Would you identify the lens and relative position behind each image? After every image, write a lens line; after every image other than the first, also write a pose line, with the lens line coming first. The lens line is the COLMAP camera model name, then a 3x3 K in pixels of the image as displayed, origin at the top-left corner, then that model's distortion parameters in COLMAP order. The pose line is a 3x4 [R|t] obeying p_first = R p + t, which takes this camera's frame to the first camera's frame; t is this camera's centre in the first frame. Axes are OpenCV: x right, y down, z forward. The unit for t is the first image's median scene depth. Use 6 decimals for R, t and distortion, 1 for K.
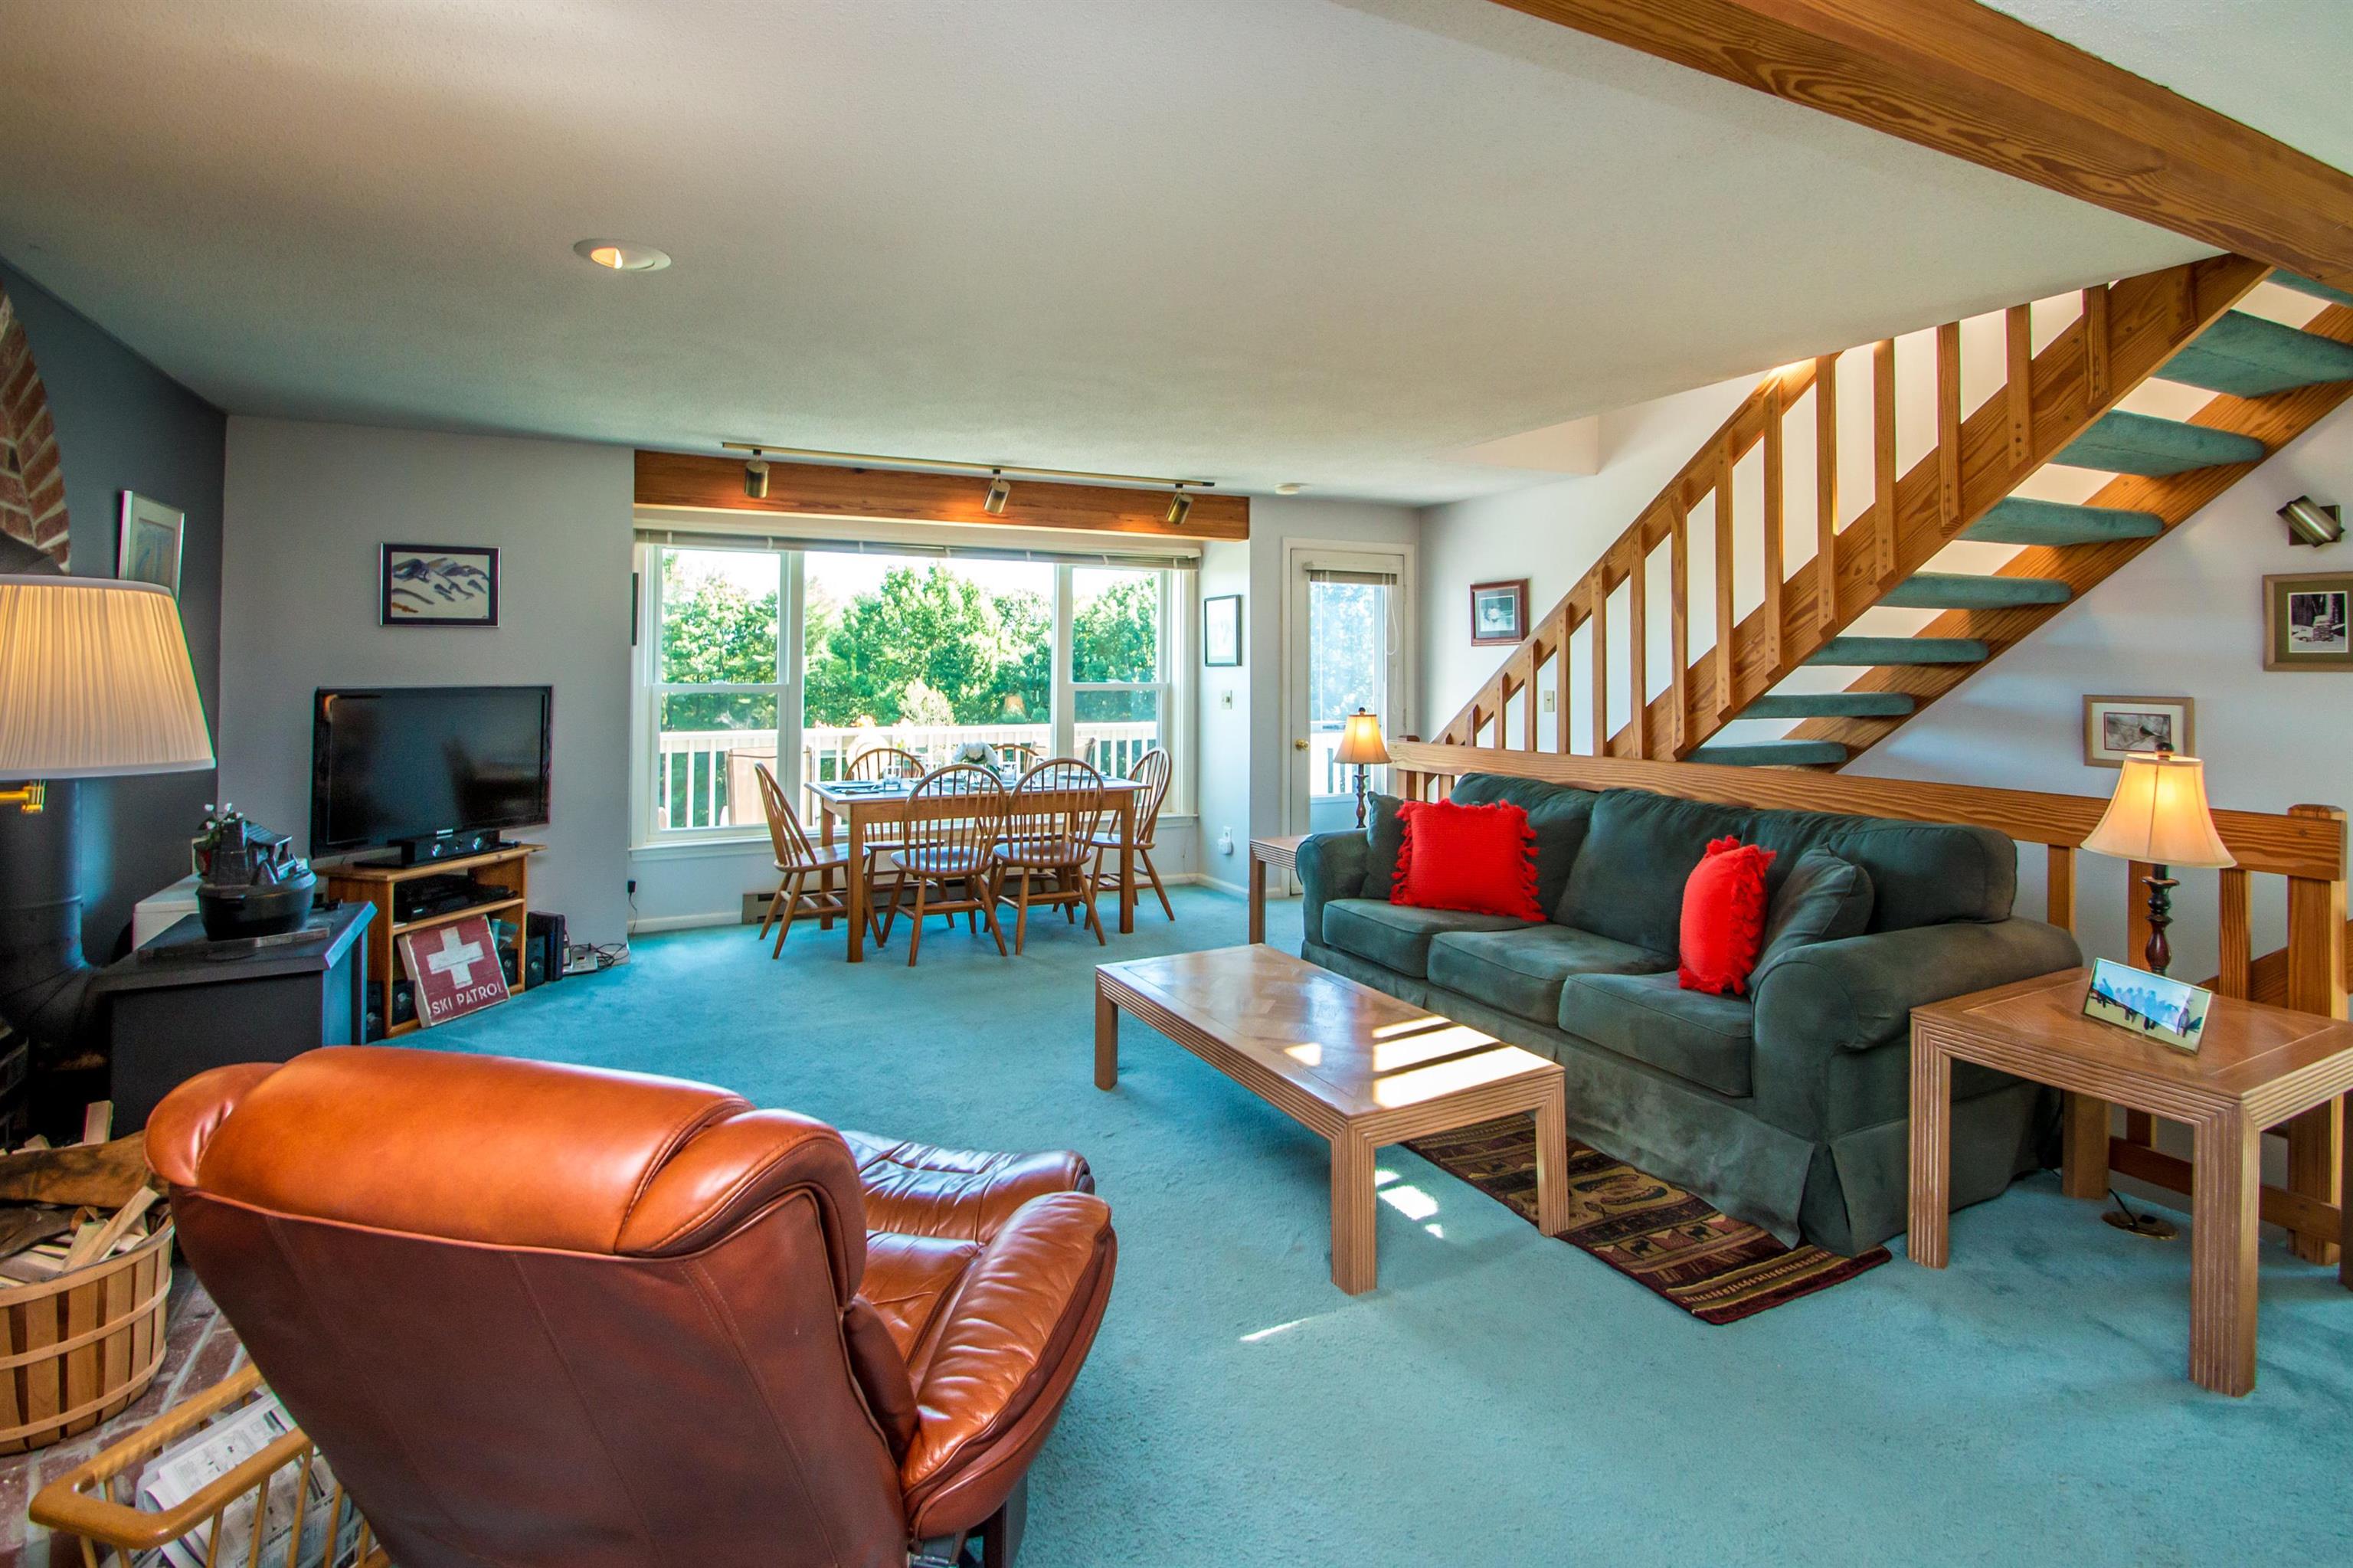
lens RADIAL K [[1111.2, 0, 1124.8], [0, 1111.2, 651.5], [0, 0, 1]] dist [0.017236, -0.000617]
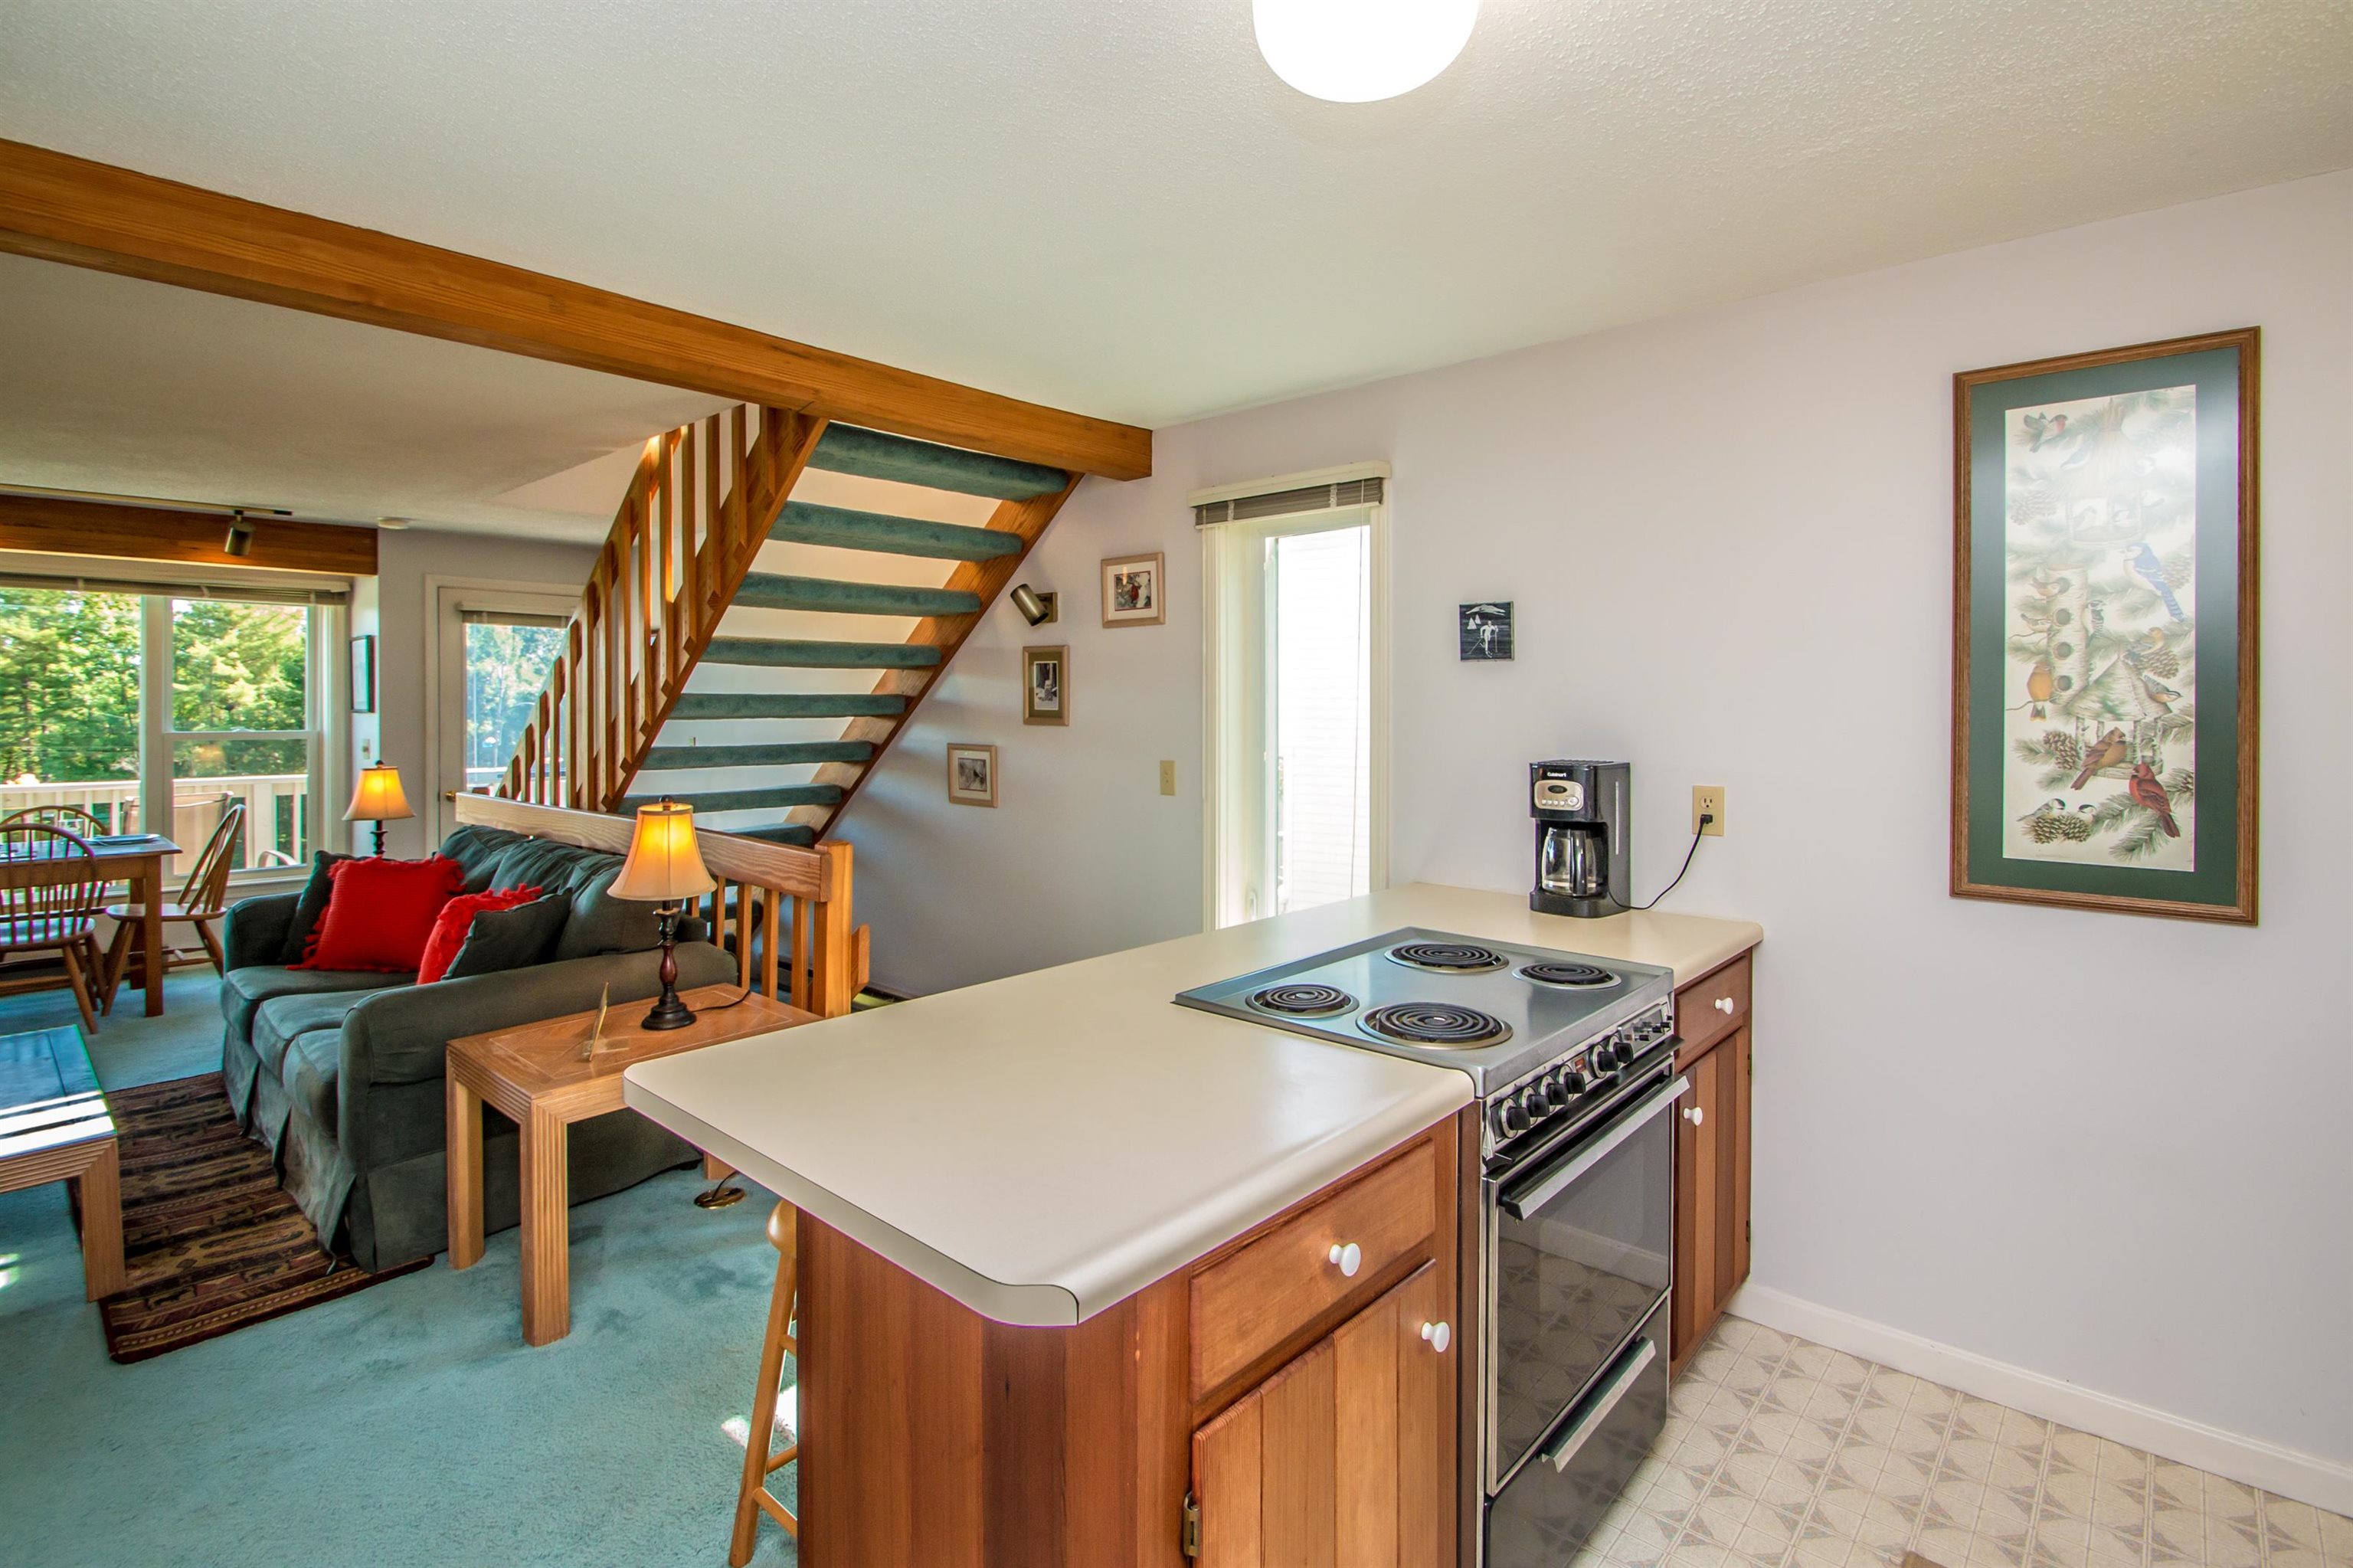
lens RADIAL K [[1156.1, 0, 1145.0], [0, 1156.1, 688.4], [0, 0, 1]] dist [0.003619, -0.007141]
pose [[0.937302, 0.004838, 0.348485, 0.367634], [-0.006836, 0.999966, 0.004506, -0.015105], [-0.348452, -0.006606, 0.937303, -0.118639]]
